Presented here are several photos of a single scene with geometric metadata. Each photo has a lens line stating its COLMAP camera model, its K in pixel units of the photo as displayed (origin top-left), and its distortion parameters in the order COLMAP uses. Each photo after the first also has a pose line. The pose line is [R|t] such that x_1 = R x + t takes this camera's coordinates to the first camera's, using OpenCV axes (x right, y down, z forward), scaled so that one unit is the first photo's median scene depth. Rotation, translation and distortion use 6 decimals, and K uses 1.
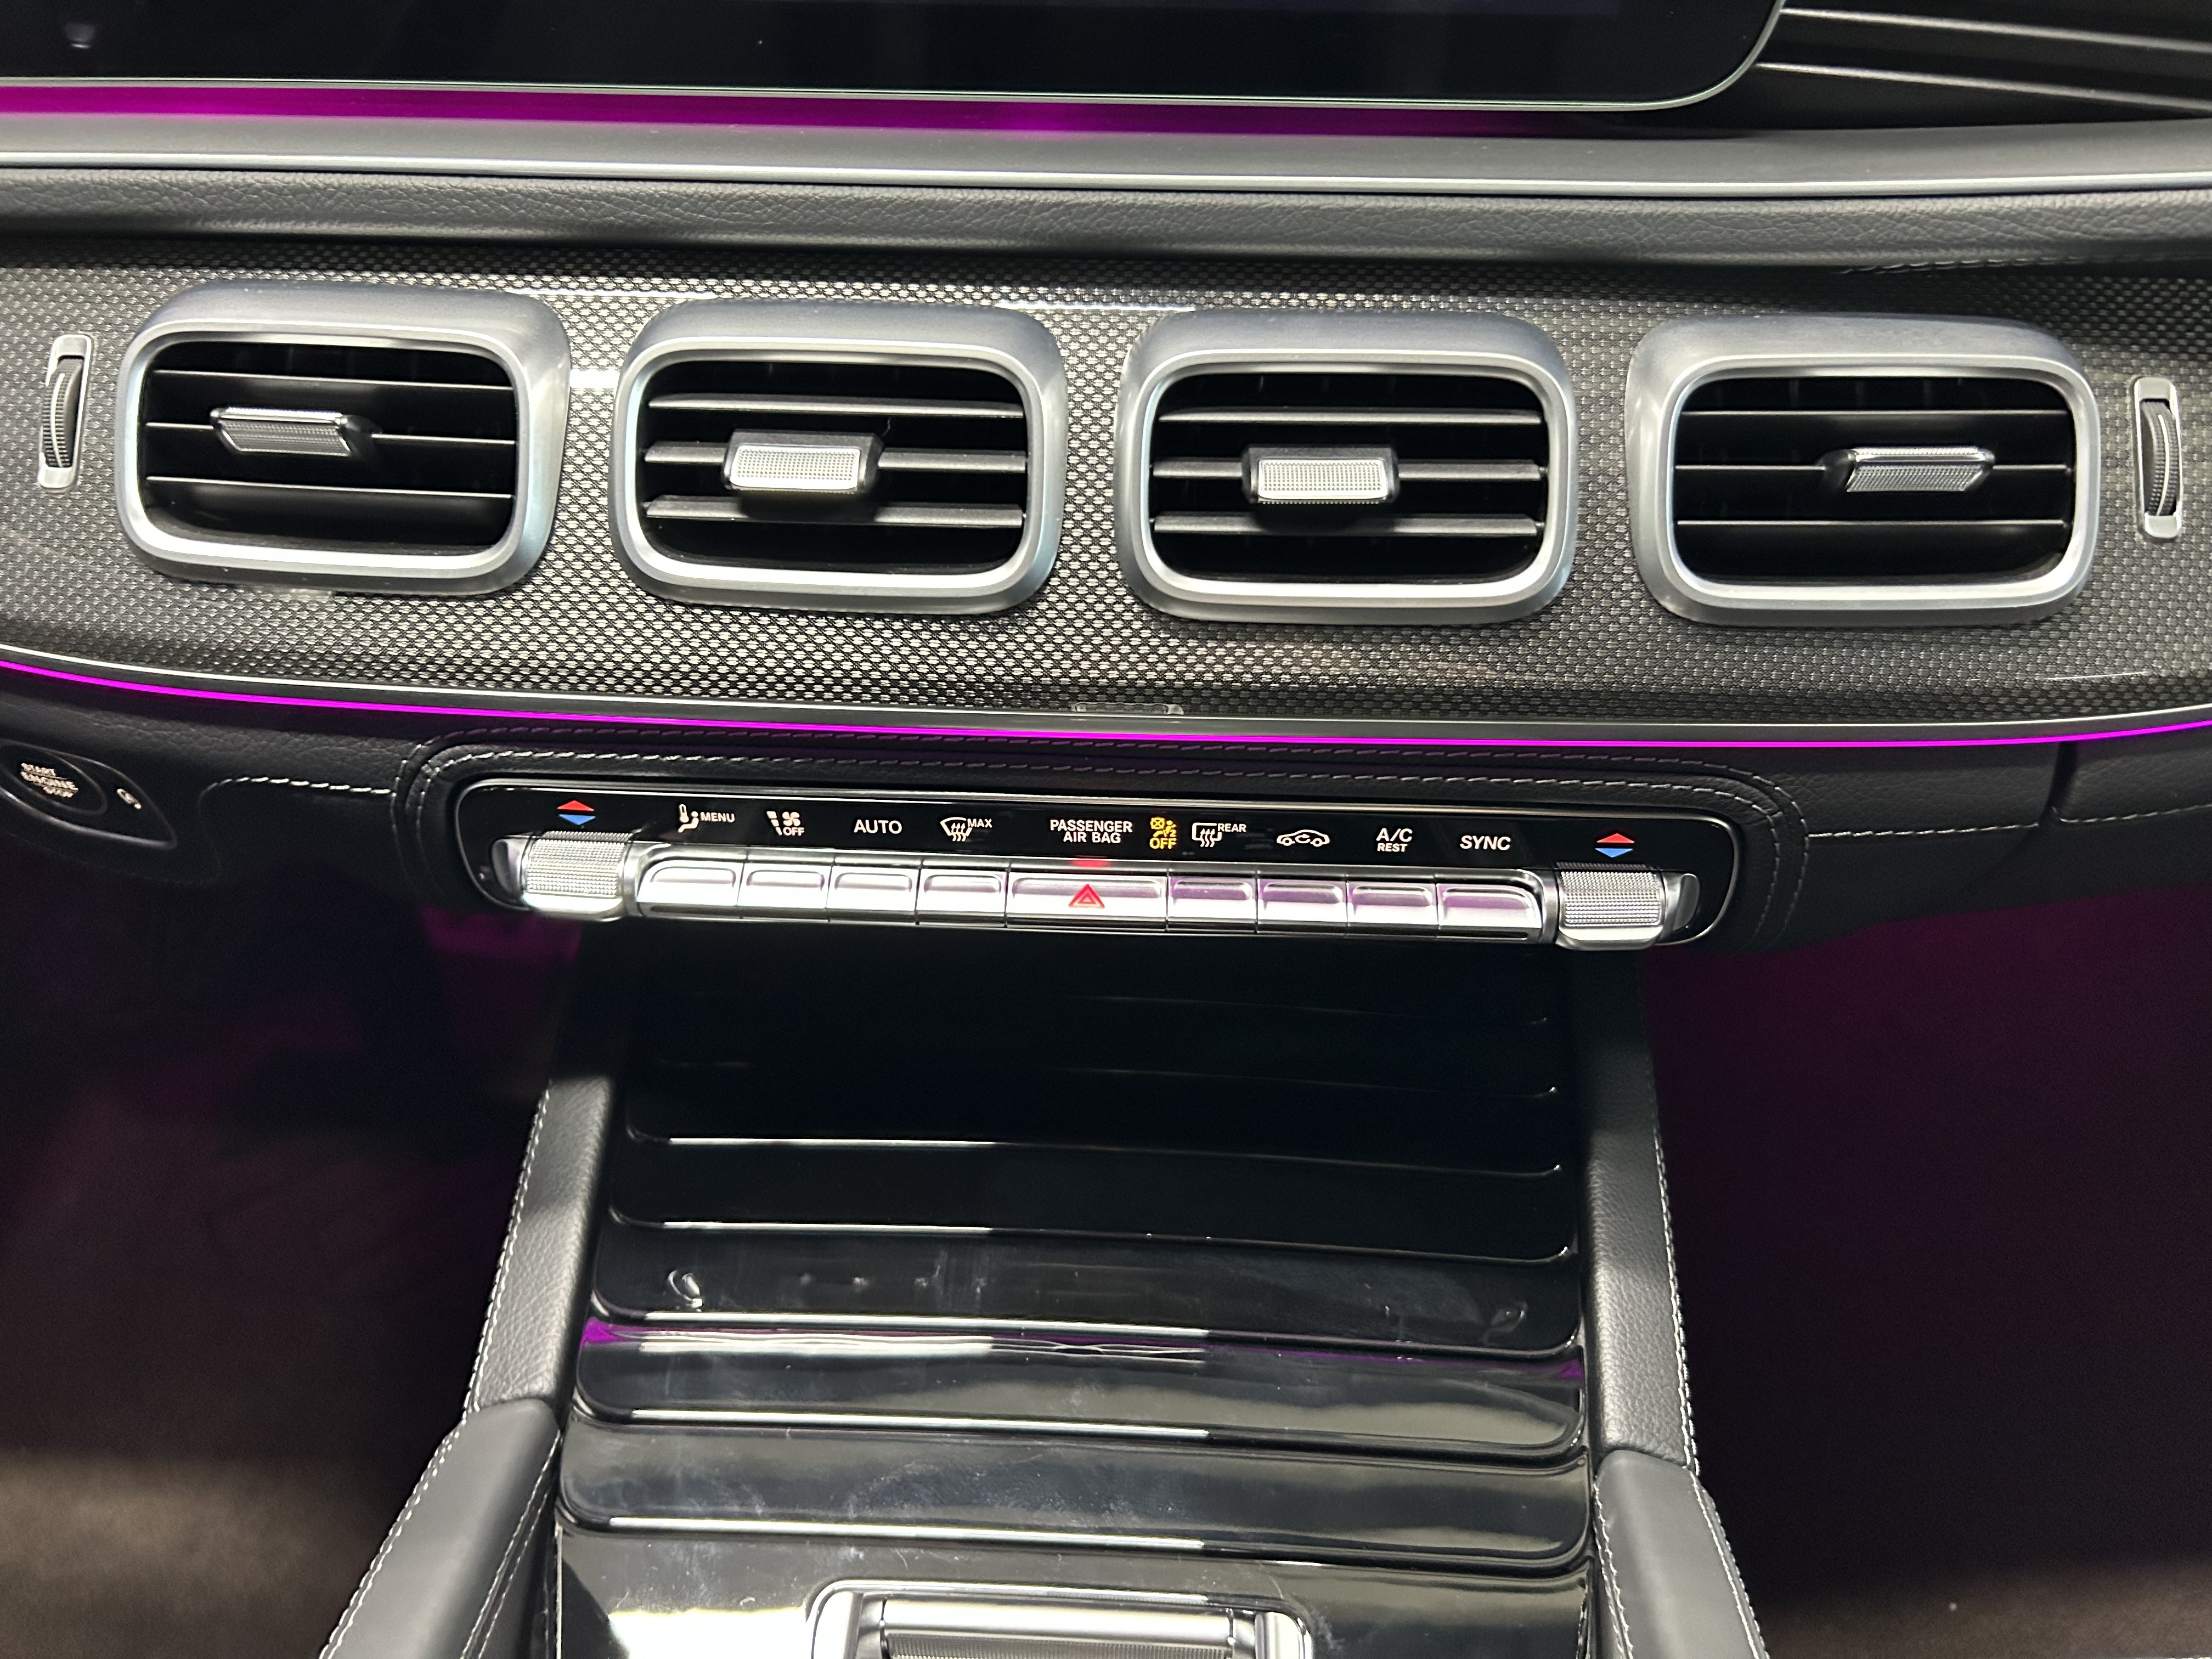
lens RADIAL K [[1683.1, 0, 1143.3], [0, 1683.1, 831.5], [0, 0, 1]] dist [0.075653, -0.143237]
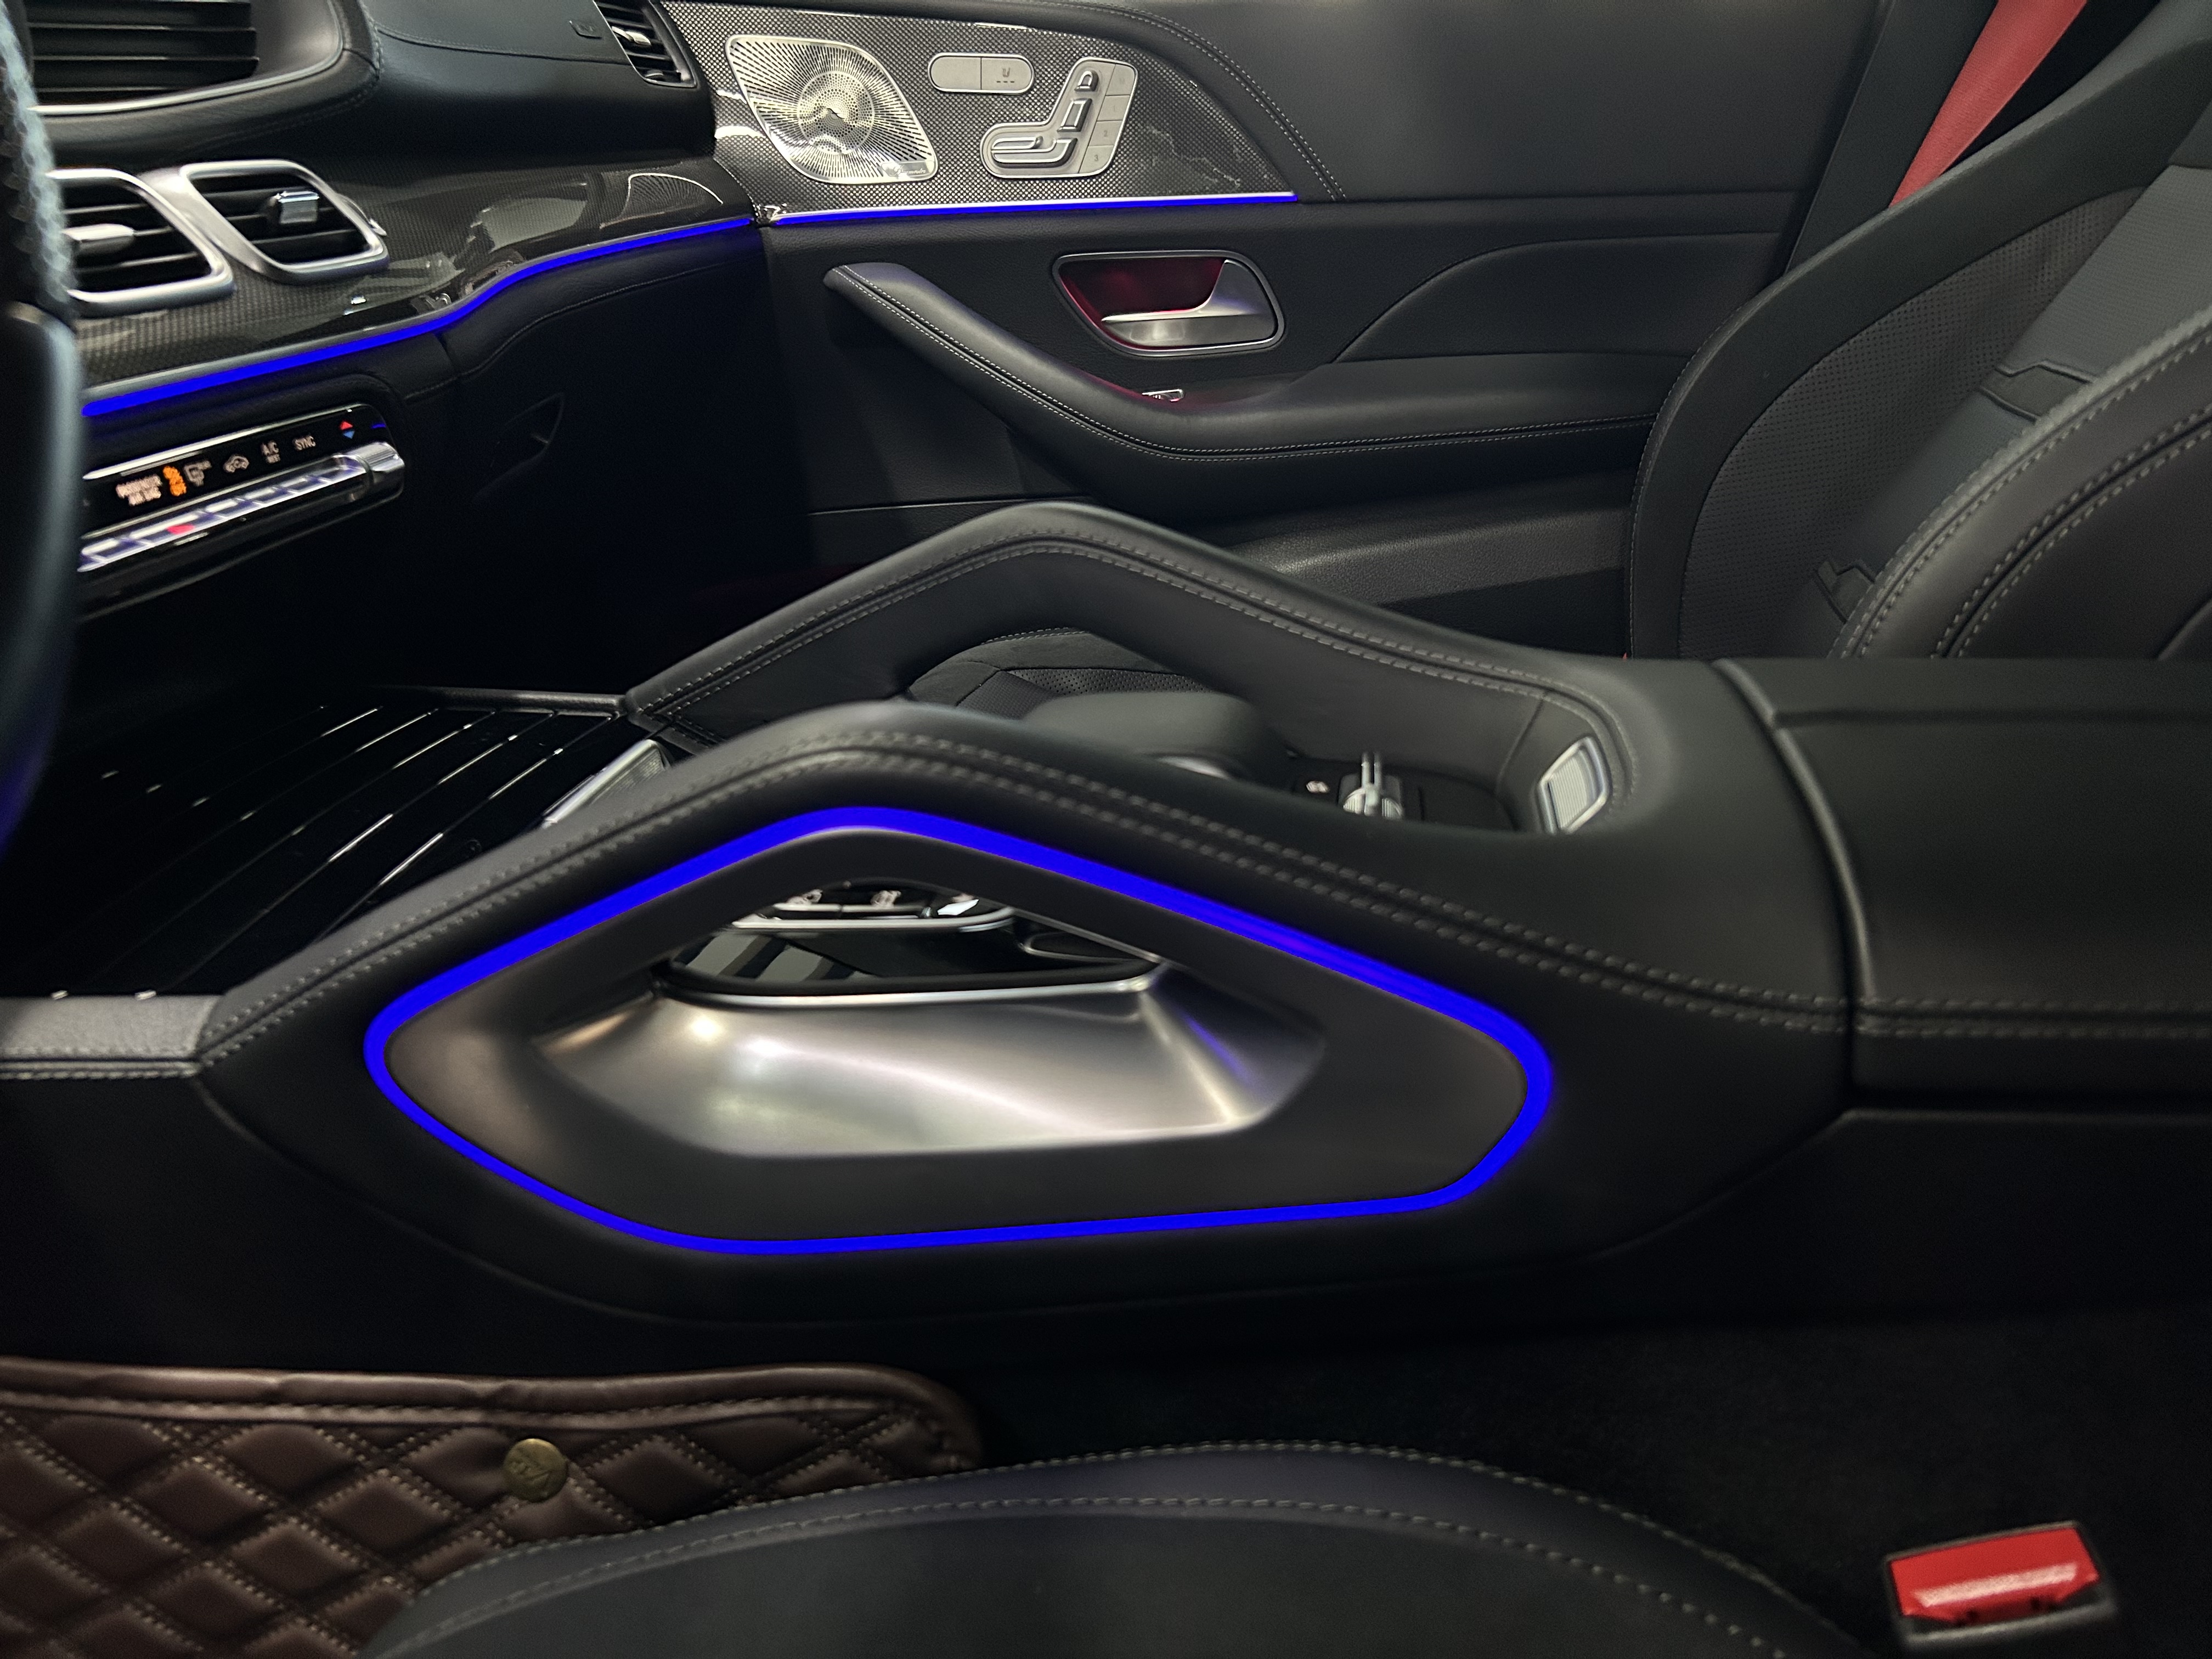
lens RADIAL K [[1709.0, 0, 1106.0], [0, 1709.0, 829.5], [0, 0, 1]] dist [0.004347, 0.002184]
pose [[0.107332, -0.385592, 0.916405, -1.410508], [0.754803, 0.631530, 0.177322, 0.550048], [-0.647111, 0.672673, 0.358829, 0.181545]]
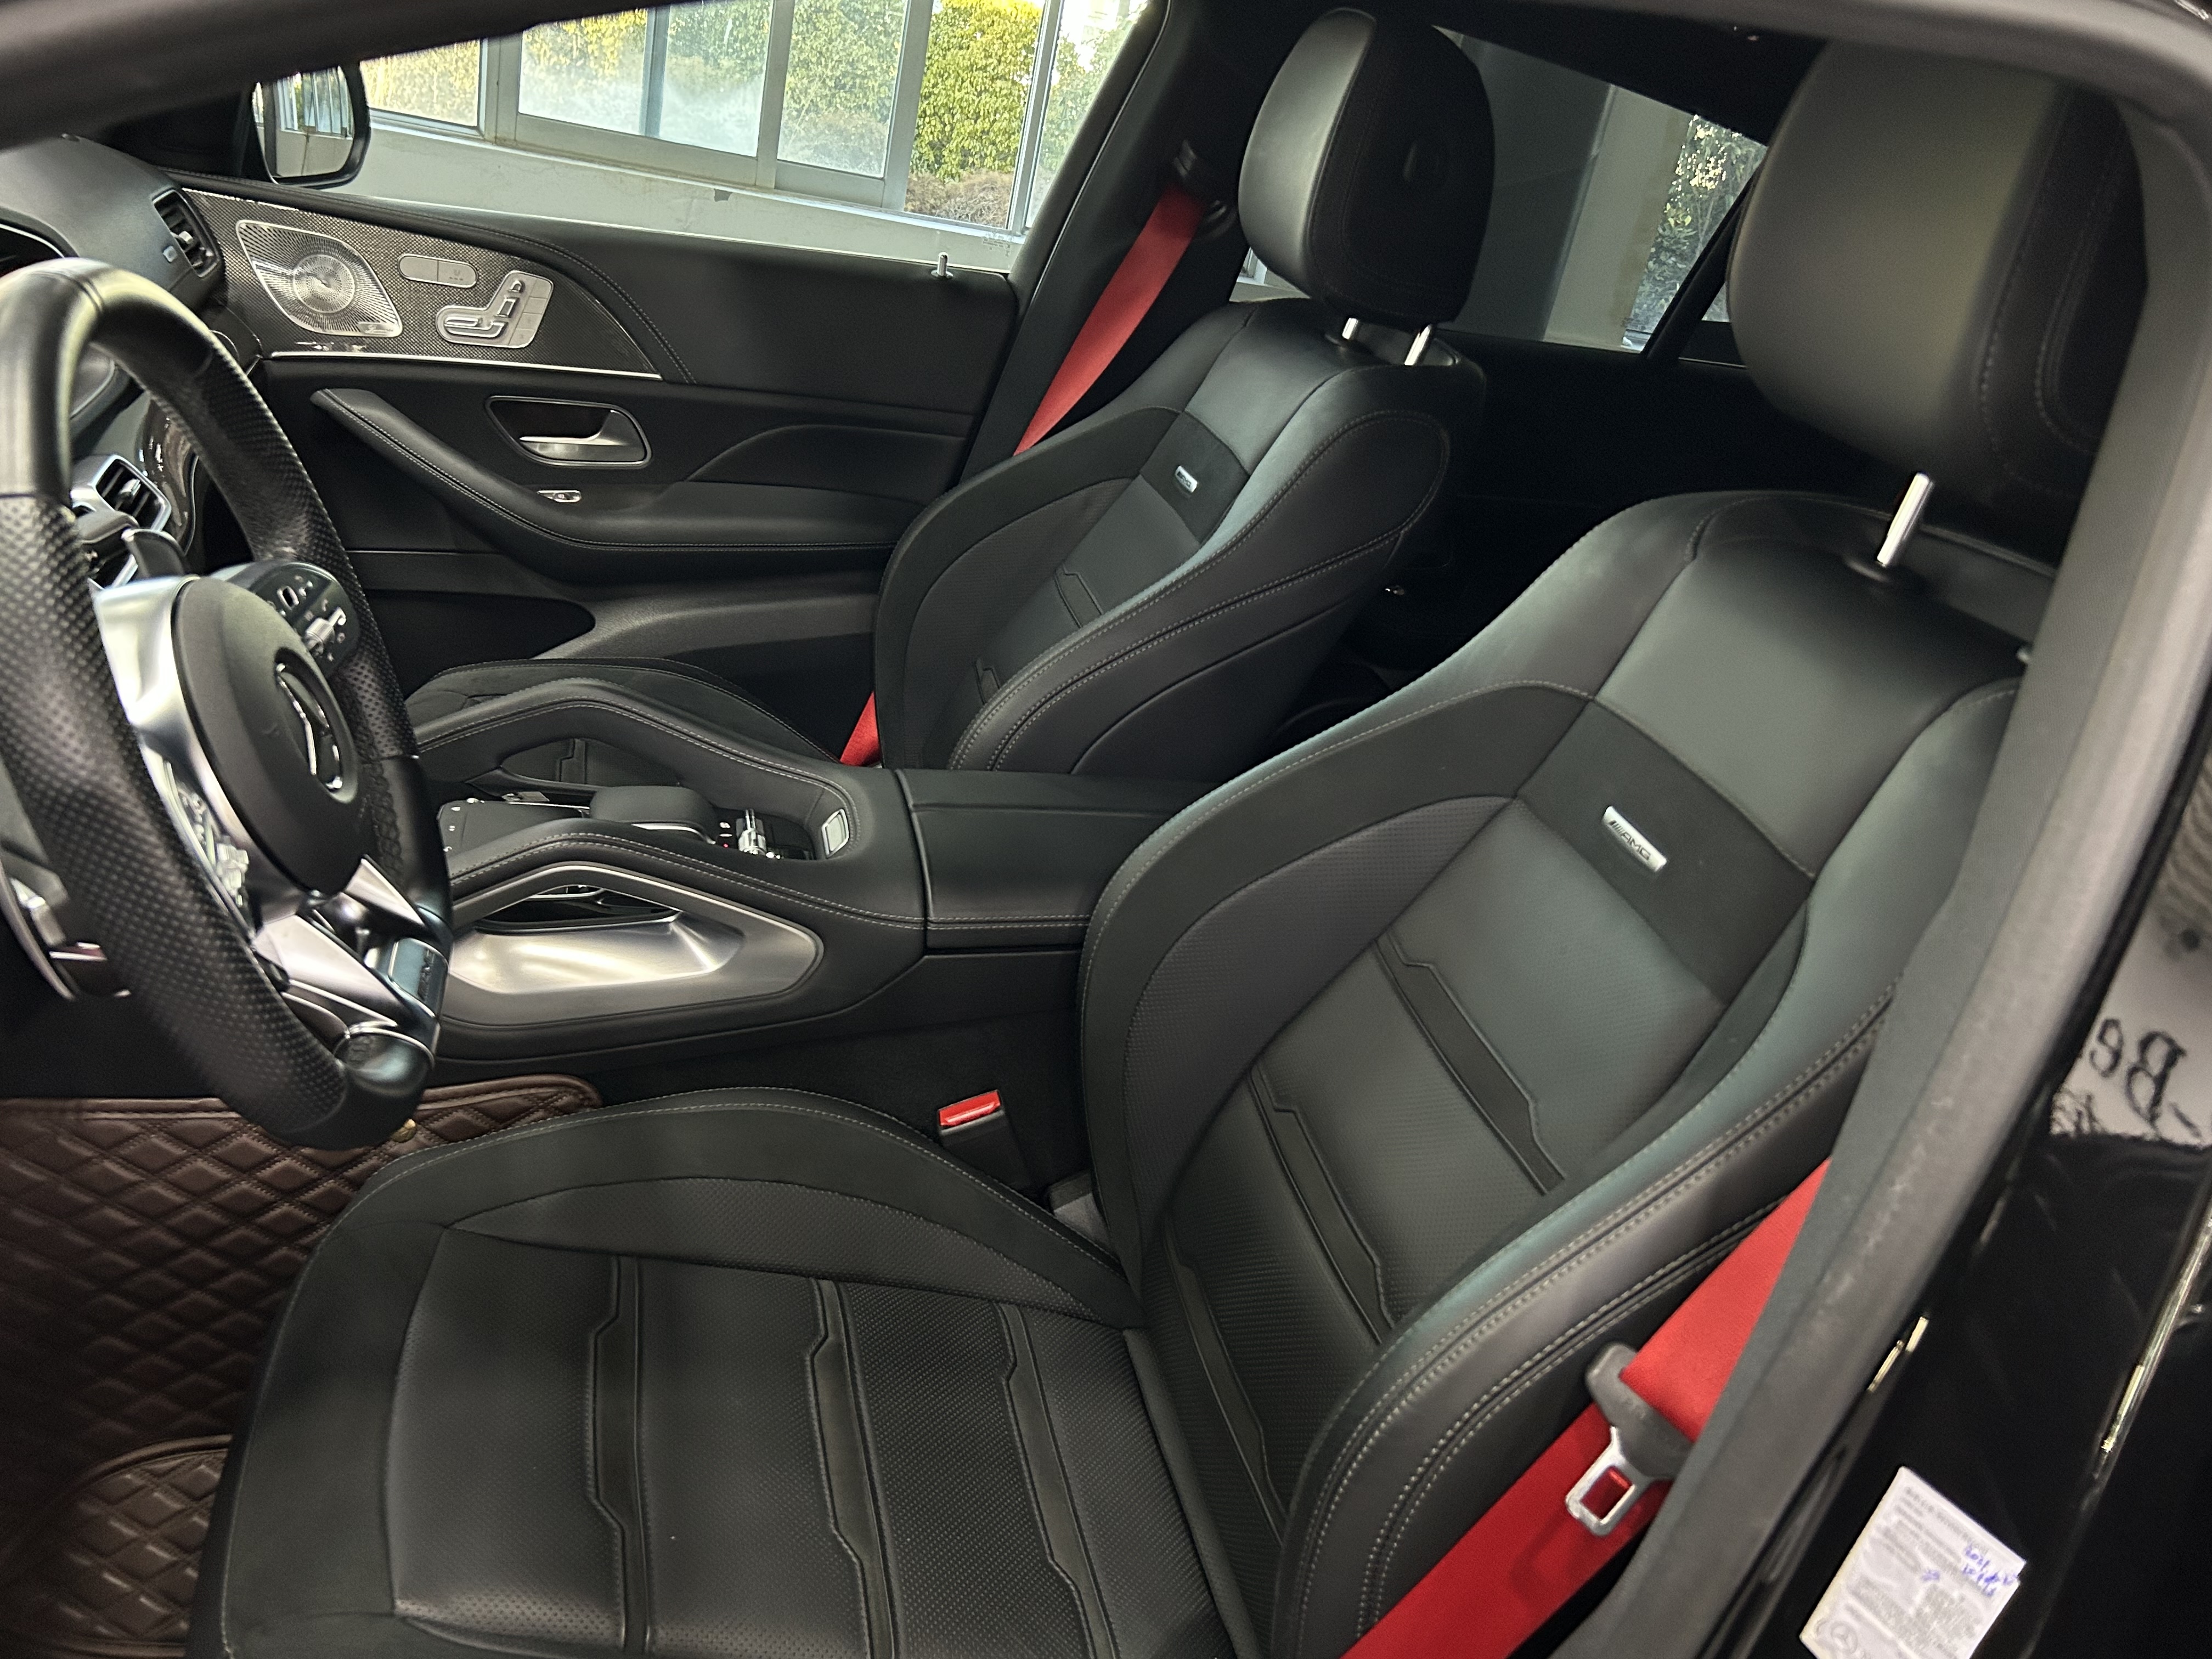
lens RADIAL K [[1836.8, 0, 1106.0], [0, 1836.8, 829.5], [0, 0, 1]] dist [0.084526, -0.098173]
pose [[-0.254387, -0.449028, 0.856540, -3.358484], [0.612558, 0.610550, 0.501997, -0.451097], [-0.748372, 0.652382, 0.119740, -0.433100]]
